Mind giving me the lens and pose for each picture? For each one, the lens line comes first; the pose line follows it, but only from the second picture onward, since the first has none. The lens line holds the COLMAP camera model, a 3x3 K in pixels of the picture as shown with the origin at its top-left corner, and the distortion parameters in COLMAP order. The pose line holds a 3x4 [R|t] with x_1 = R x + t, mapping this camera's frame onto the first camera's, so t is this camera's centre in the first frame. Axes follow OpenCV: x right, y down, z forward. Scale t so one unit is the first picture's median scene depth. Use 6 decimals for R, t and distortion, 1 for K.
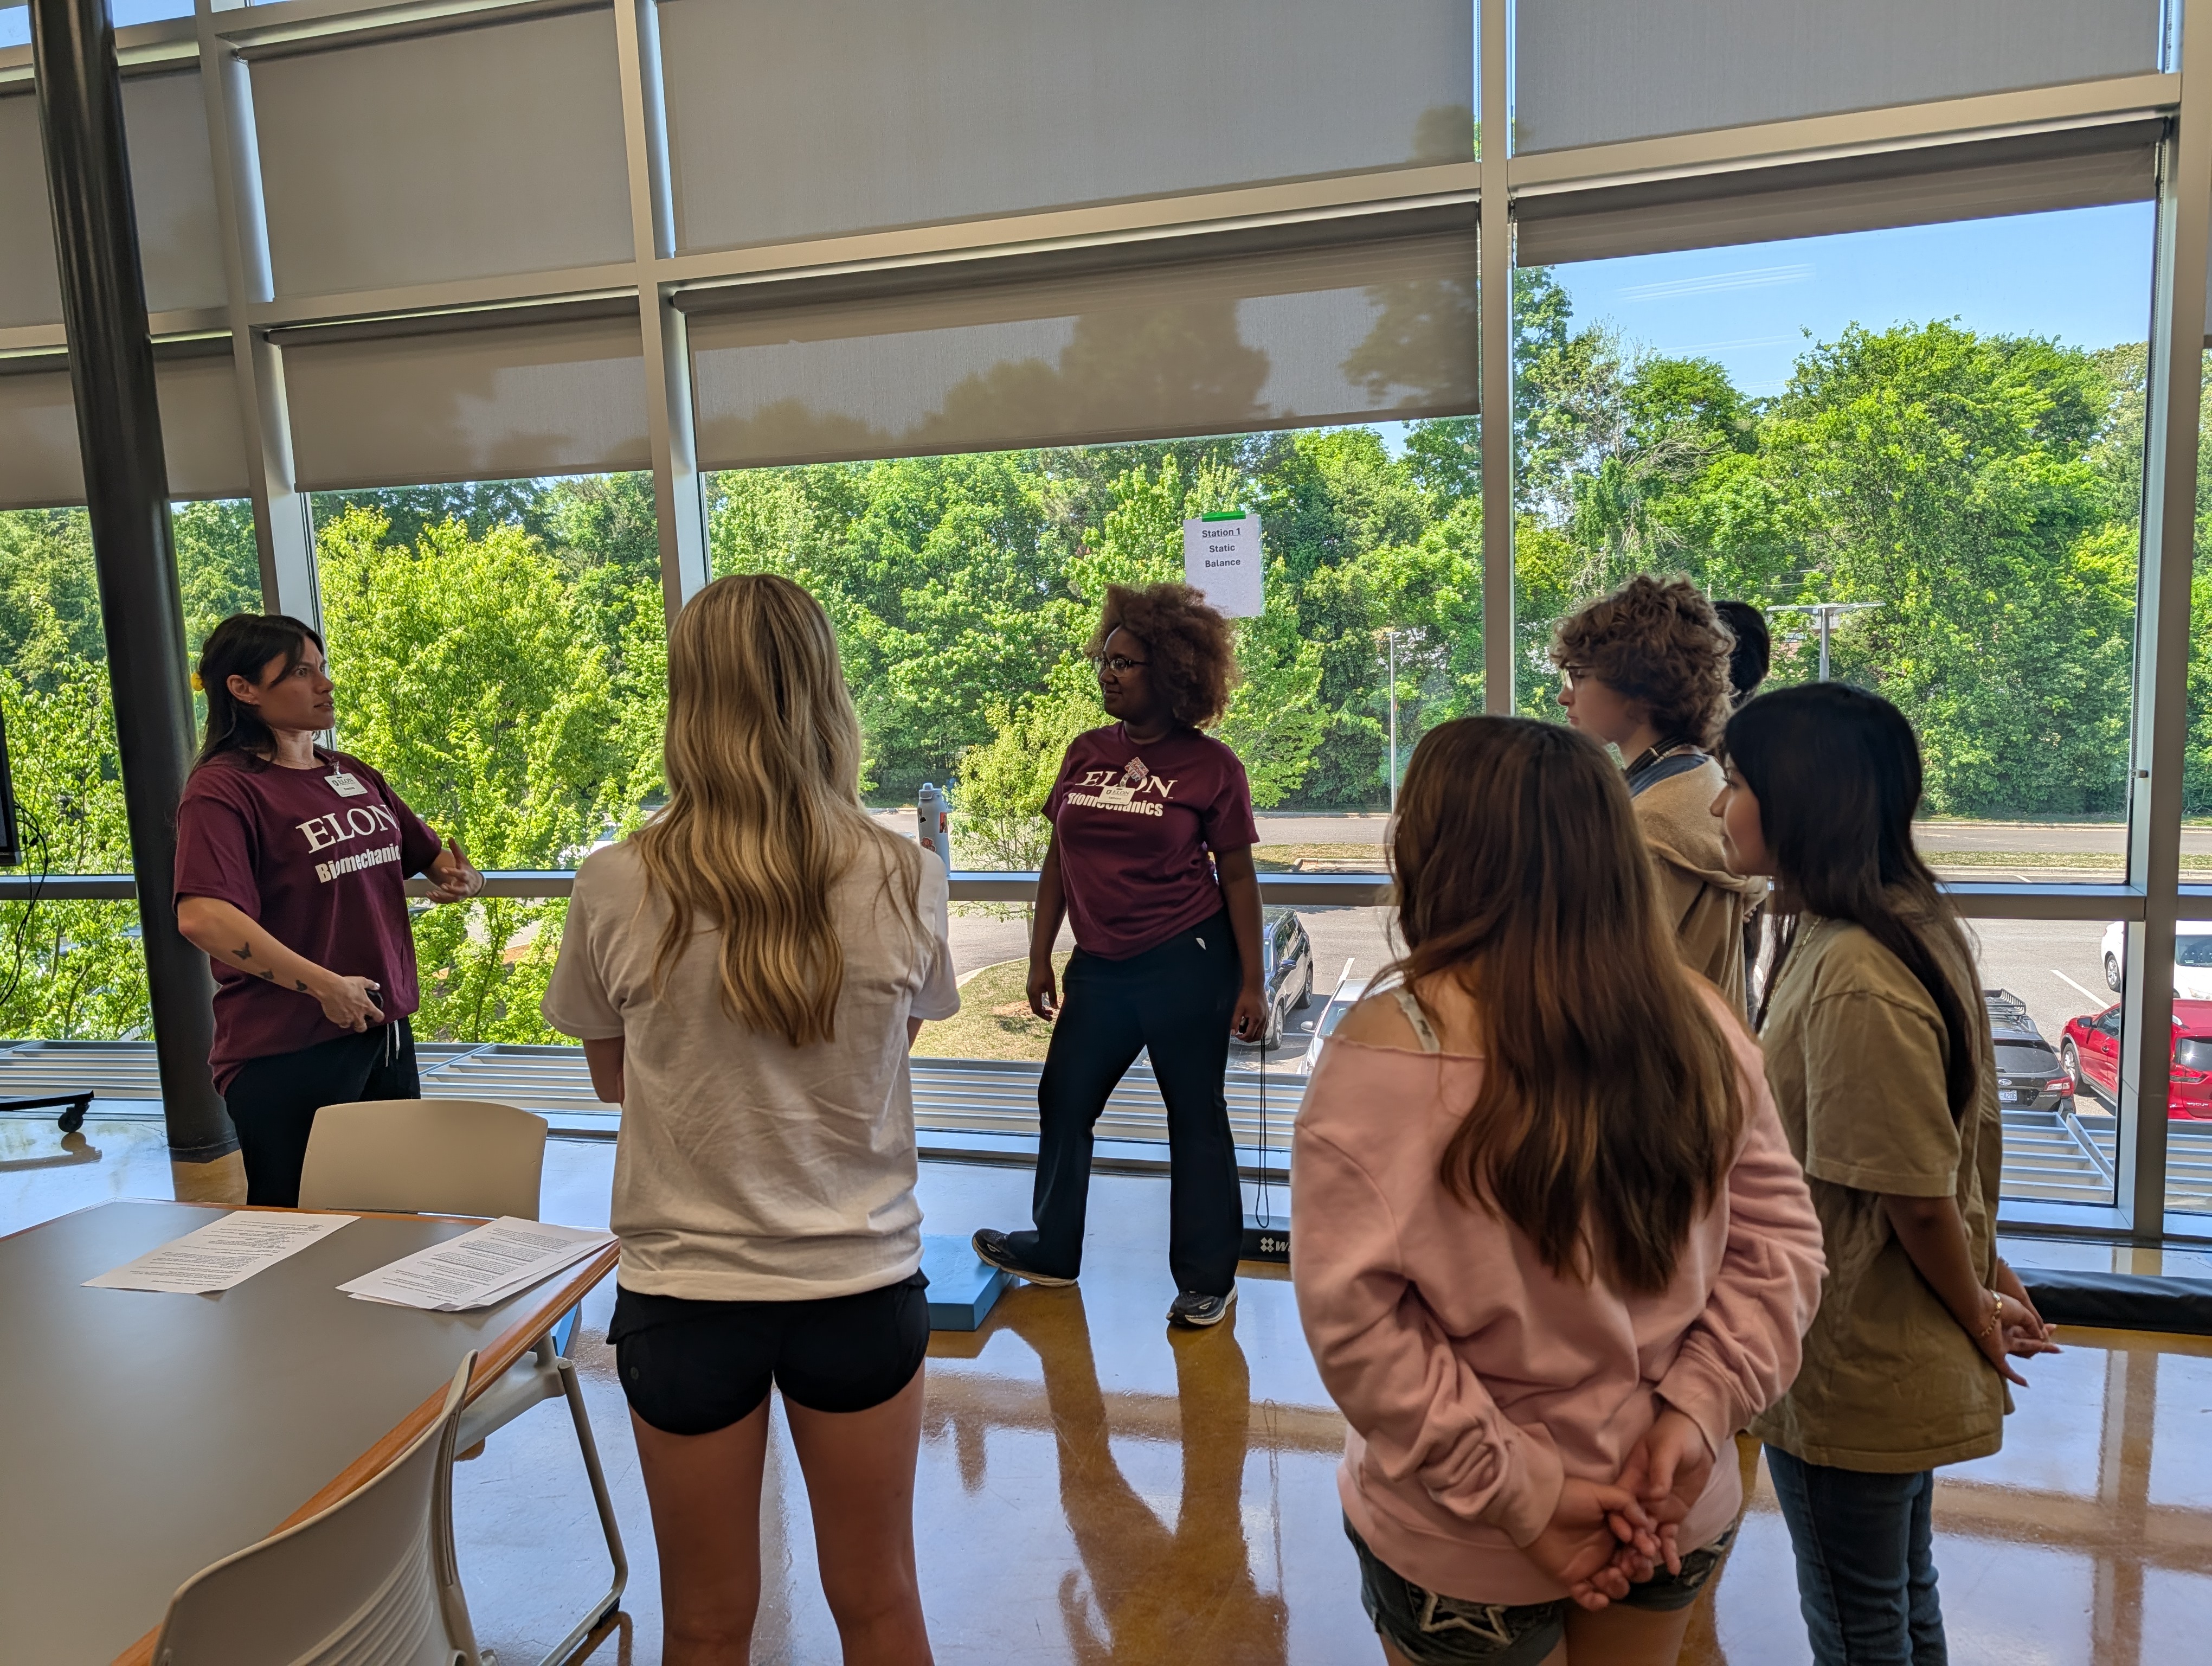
lens RADIAL K [[1625.1, 0, 1147.9], [0, 1625.1, 843.1], [0, 0, 1]] dist [0.122552, -0.234461]
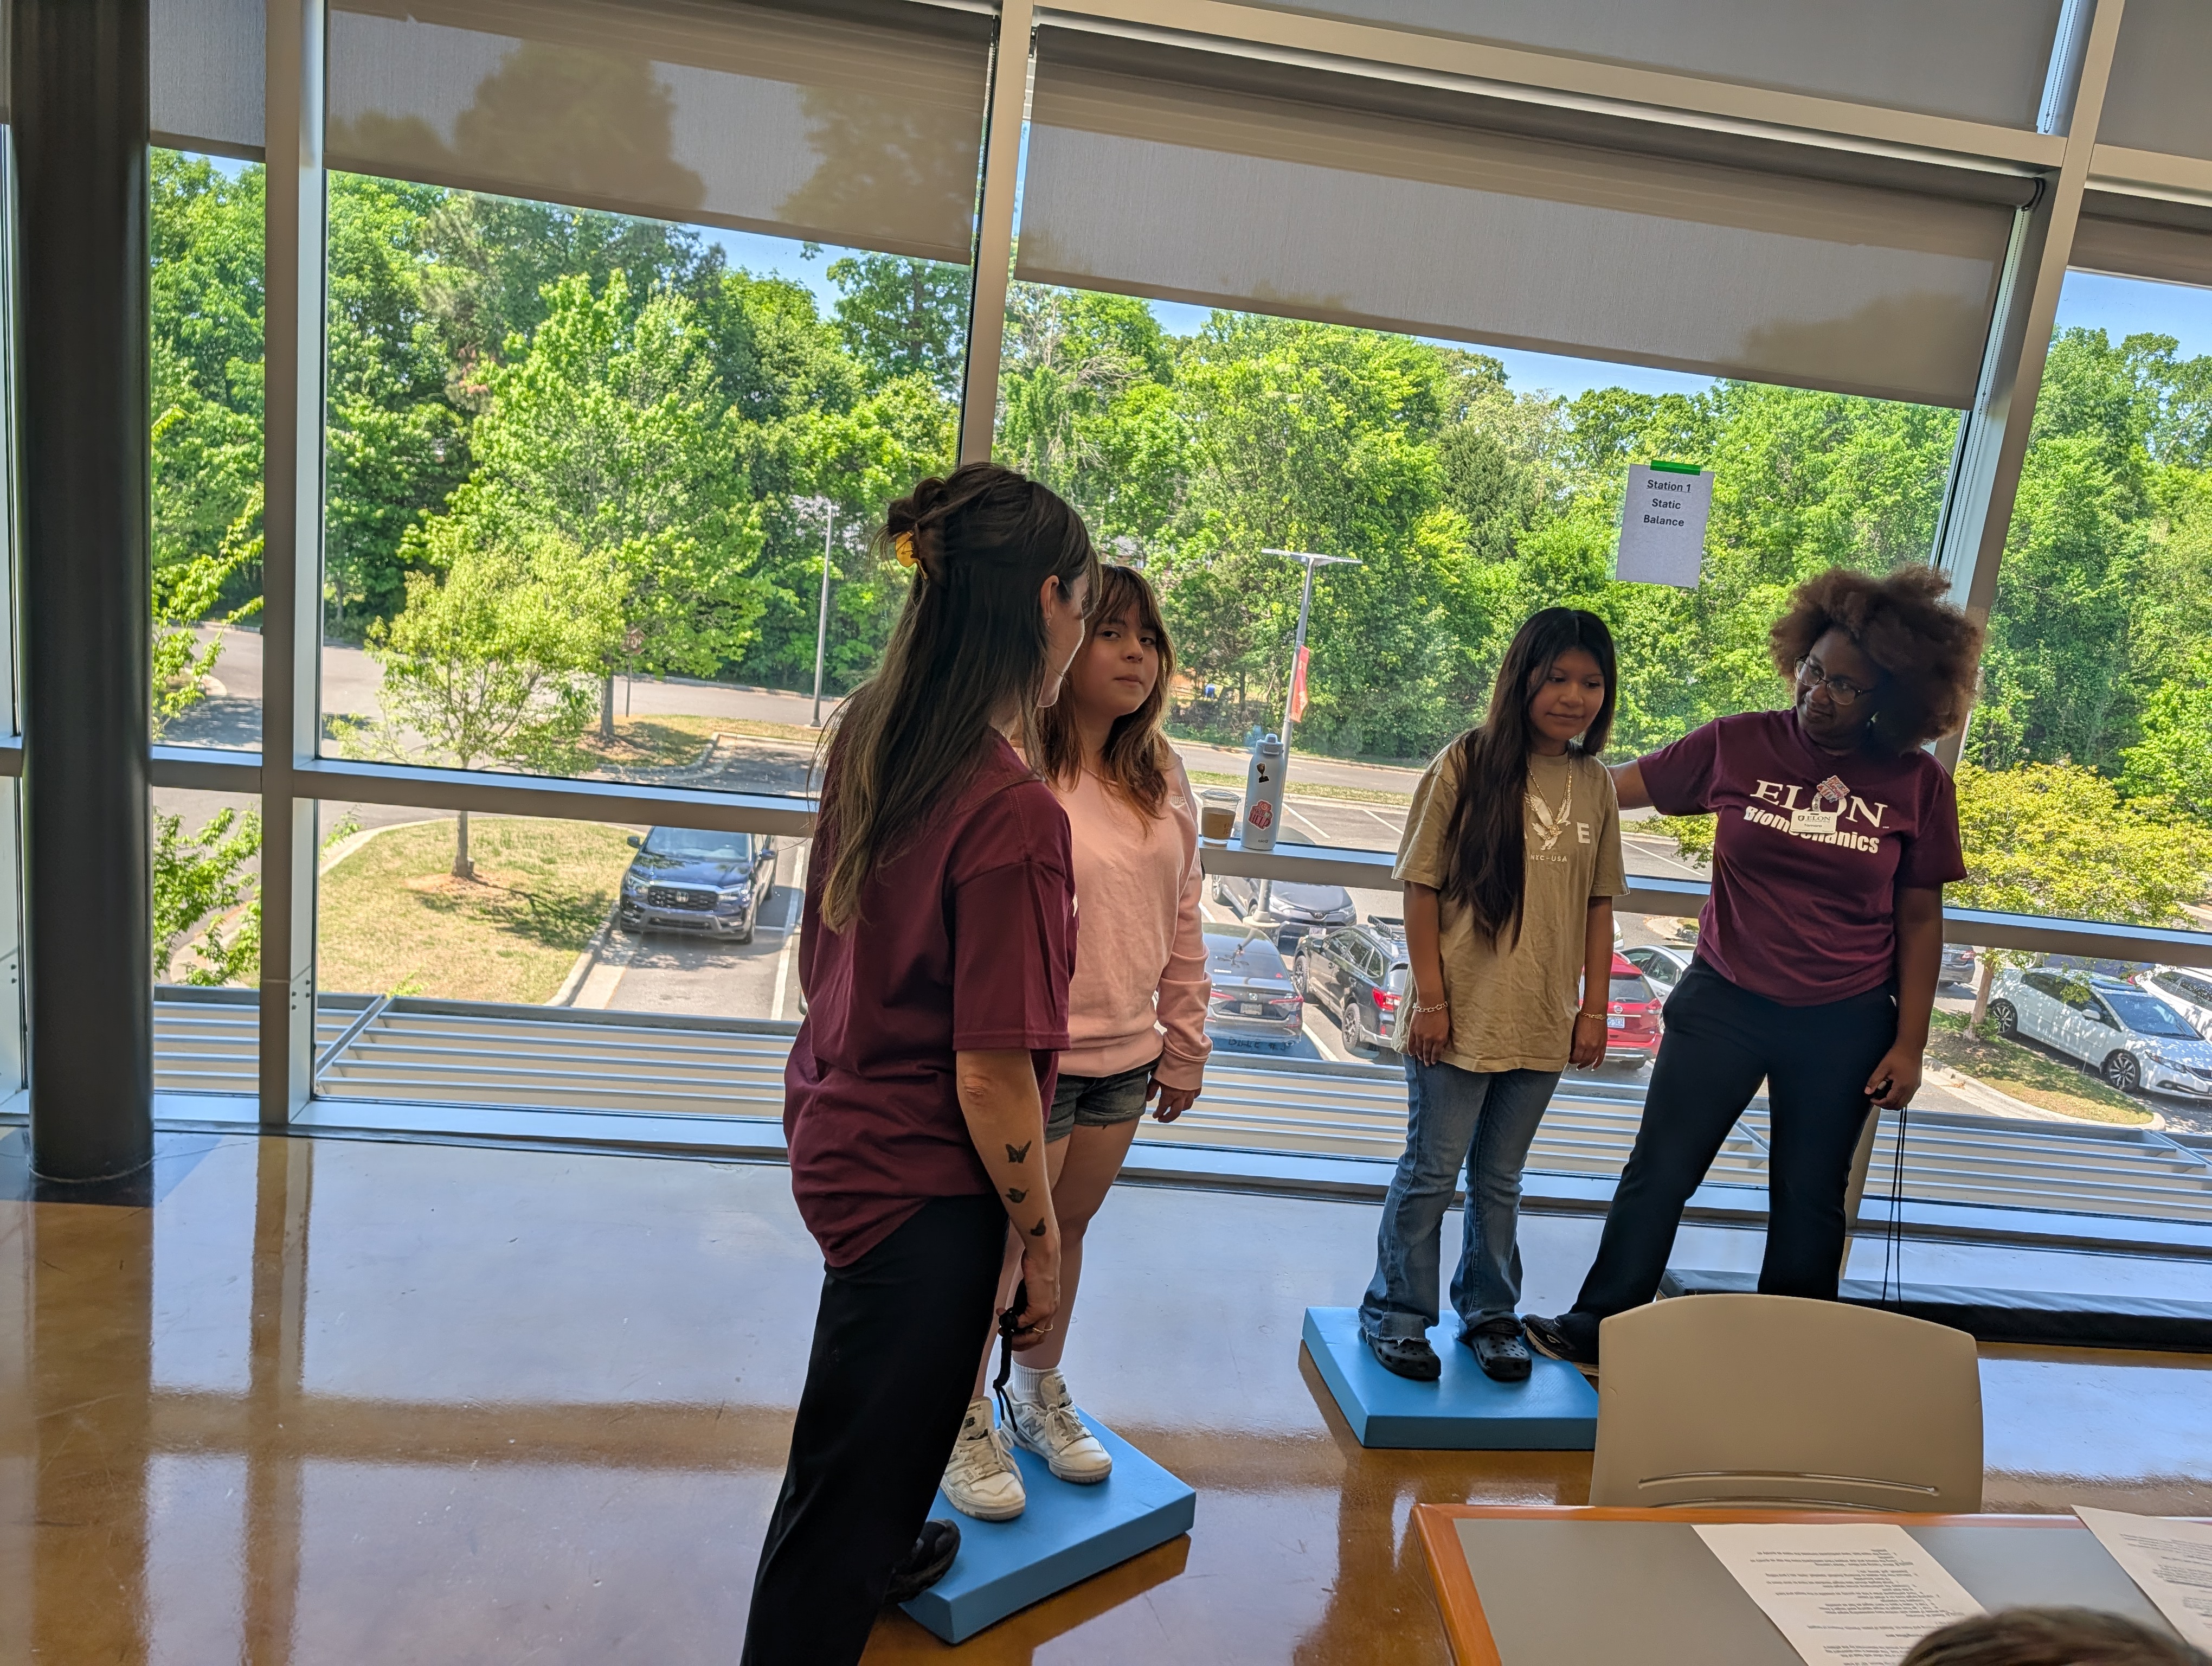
lens RADIAL K [[1634.4, 0, 1074.3], [0, 1634.4, 830.7], [0, 0, 1]] dist [0.023232, 0.005563]
pose [[0.911813, 0.072079, 0.404229, -0.087711], [-0.101206, 0.993551, 0.051125, -0.003476], [-0.397937, -0.087526, 0.913228, 0.049103]]
